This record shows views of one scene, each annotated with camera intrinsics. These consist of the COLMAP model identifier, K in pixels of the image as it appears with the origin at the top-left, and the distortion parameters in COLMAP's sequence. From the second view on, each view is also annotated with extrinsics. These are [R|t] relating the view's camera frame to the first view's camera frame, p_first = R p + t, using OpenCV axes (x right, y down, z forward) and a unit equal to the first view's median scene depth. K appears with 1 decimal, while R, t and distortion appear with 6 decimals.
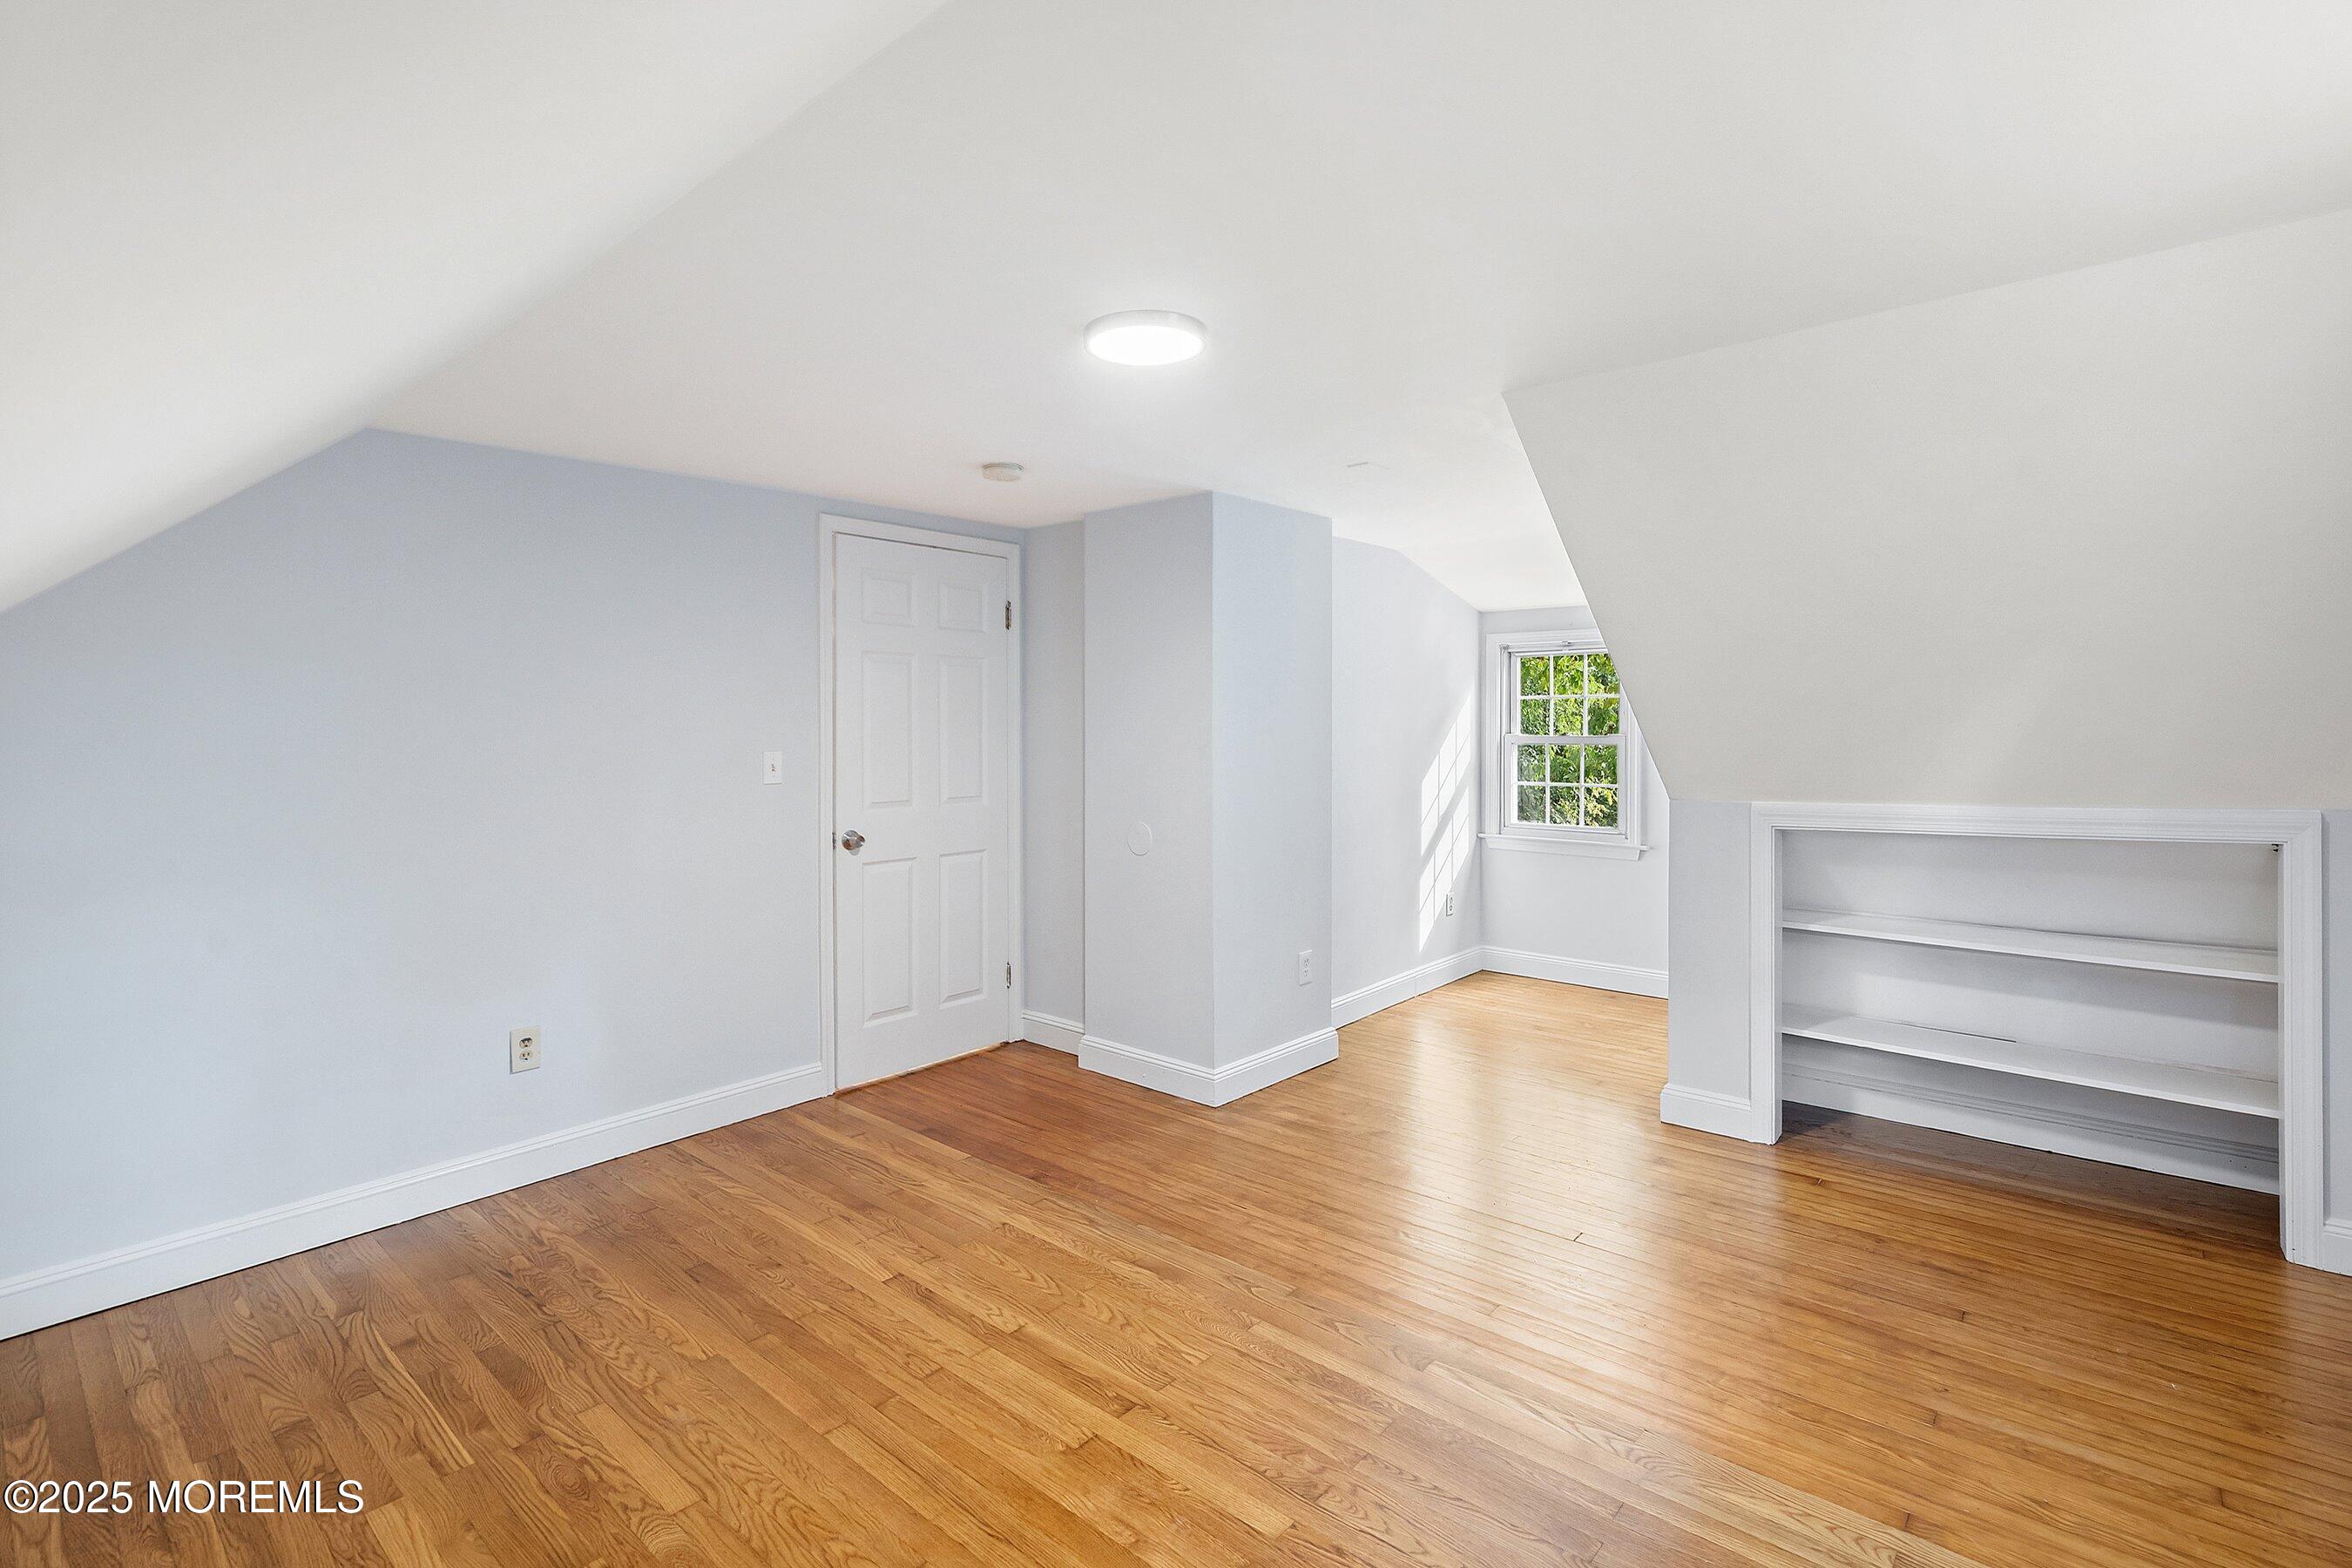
lens RADIAL K [[1078.3, 0, 1156.2], [0, 1078.3, 747.7], [0, 0, 1]] dist [0.000721, 0.000396]
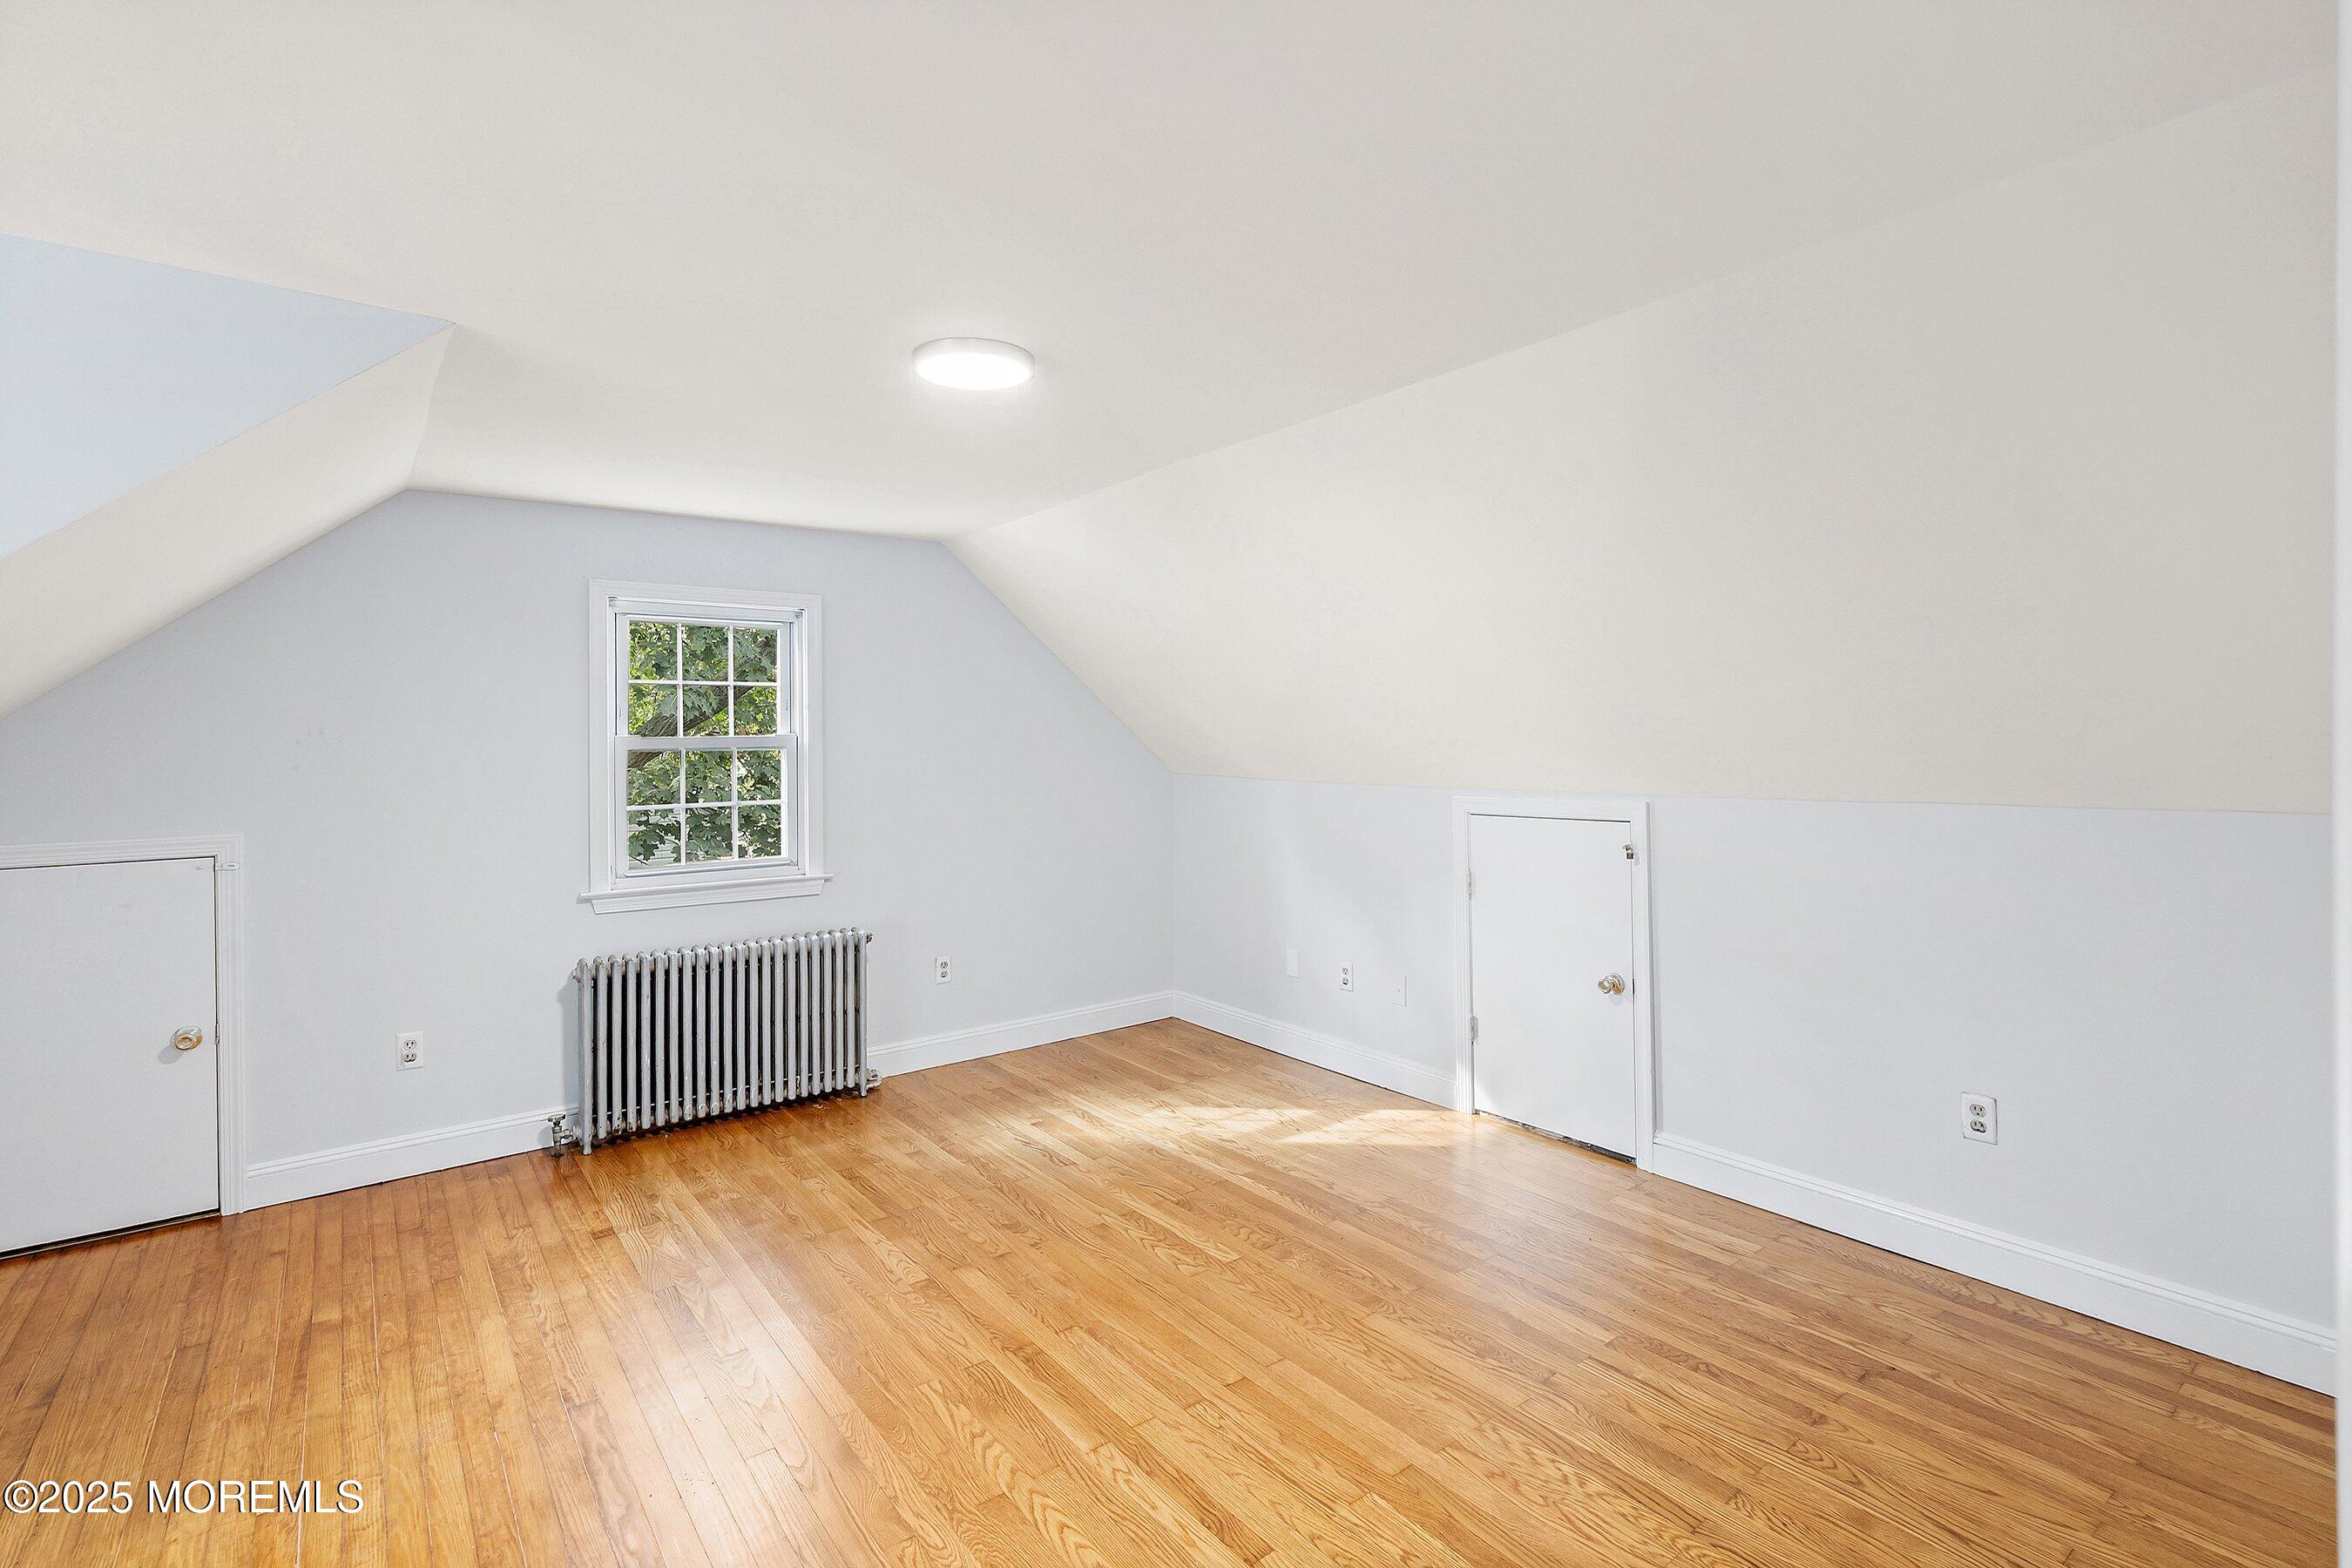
lens RADIAL K [[1078.3, 0, 1156.2], [0, 1078.3, 747.7], [0, 0, 1]] dist [0.000721, 0.000396]
pose [[-0.979650, 0.019725, 0.199741, -0.383201], [0.021599, 0.999741, 0.007207, -0.021920], [-0.199547, 0.011375, -0.979822, 1.969637]]
